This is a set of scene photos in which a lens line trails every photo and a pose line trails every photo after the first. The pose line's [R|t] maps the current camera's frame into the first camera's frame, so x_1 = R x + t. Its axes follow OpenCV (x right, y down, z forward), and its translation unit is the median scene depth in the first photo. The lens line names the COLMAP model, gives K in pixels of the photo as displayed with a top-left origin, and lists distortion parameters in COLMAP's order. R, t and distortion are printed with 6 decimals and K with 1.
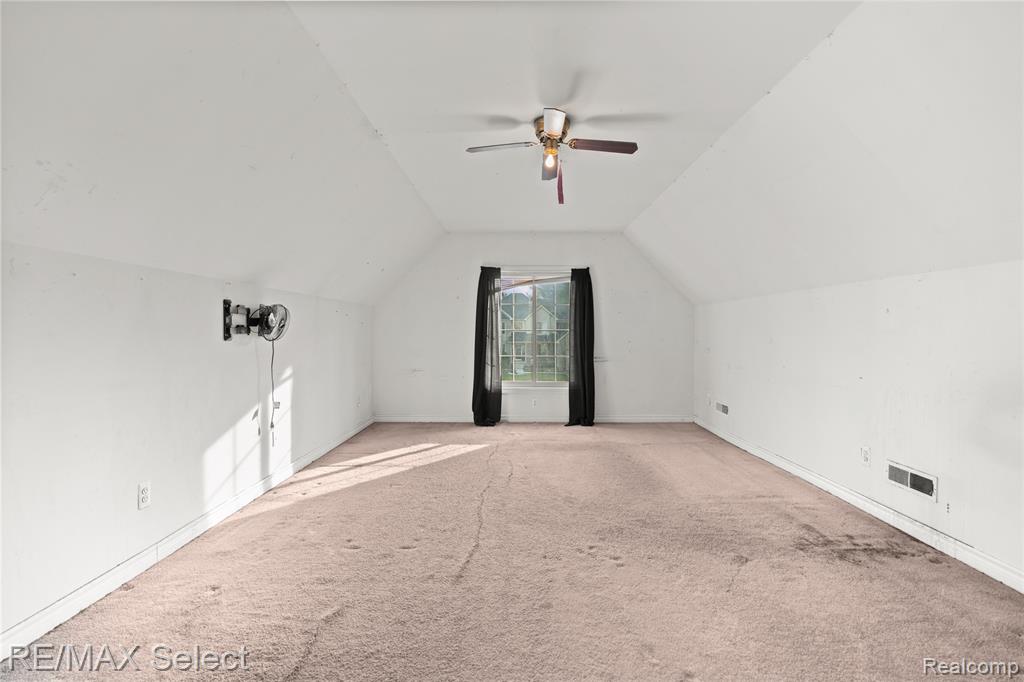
lens RADIAL K [[465.5, 0, 520.2], [0, 465.5, 325.8], [0, 0, 1]] dist [-0.001269, 0.000632]
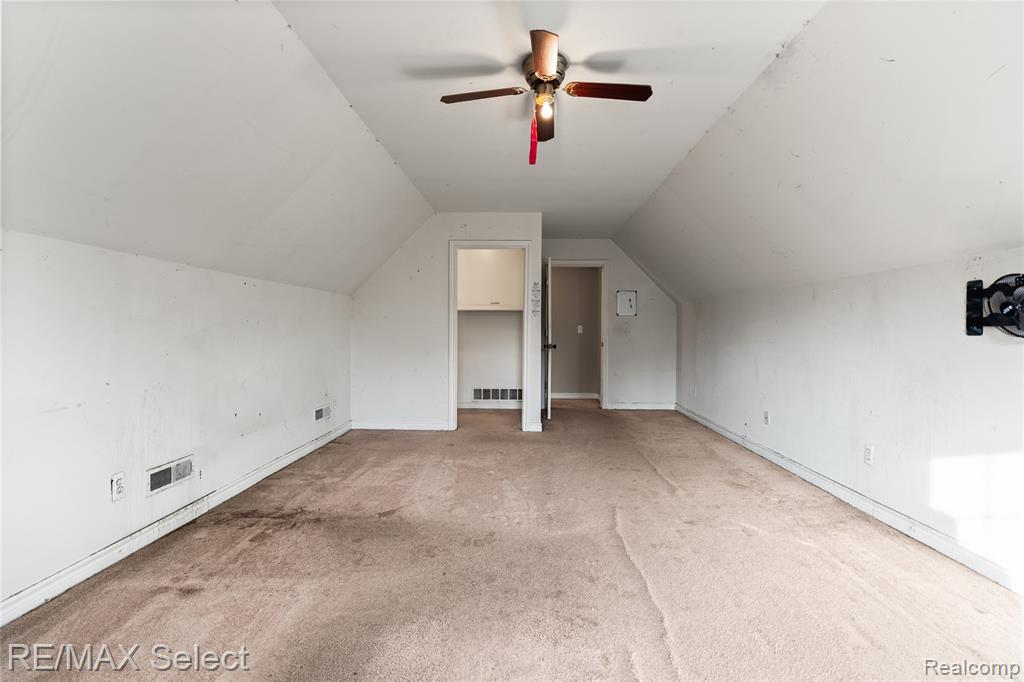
lens RADIAL K [[465.5, 0, 520.2], [0, 465.5, 325.8], [0, 0, 1]] dist [-0.001269, 0.000632]
pose [[-0.999983, -0.004595, 0.003577, 0.111168], [-0.004672, 0.999755, -0.021650, 0.039954], [-0.003477, -0.021667, -0.999759, 1.916674]]
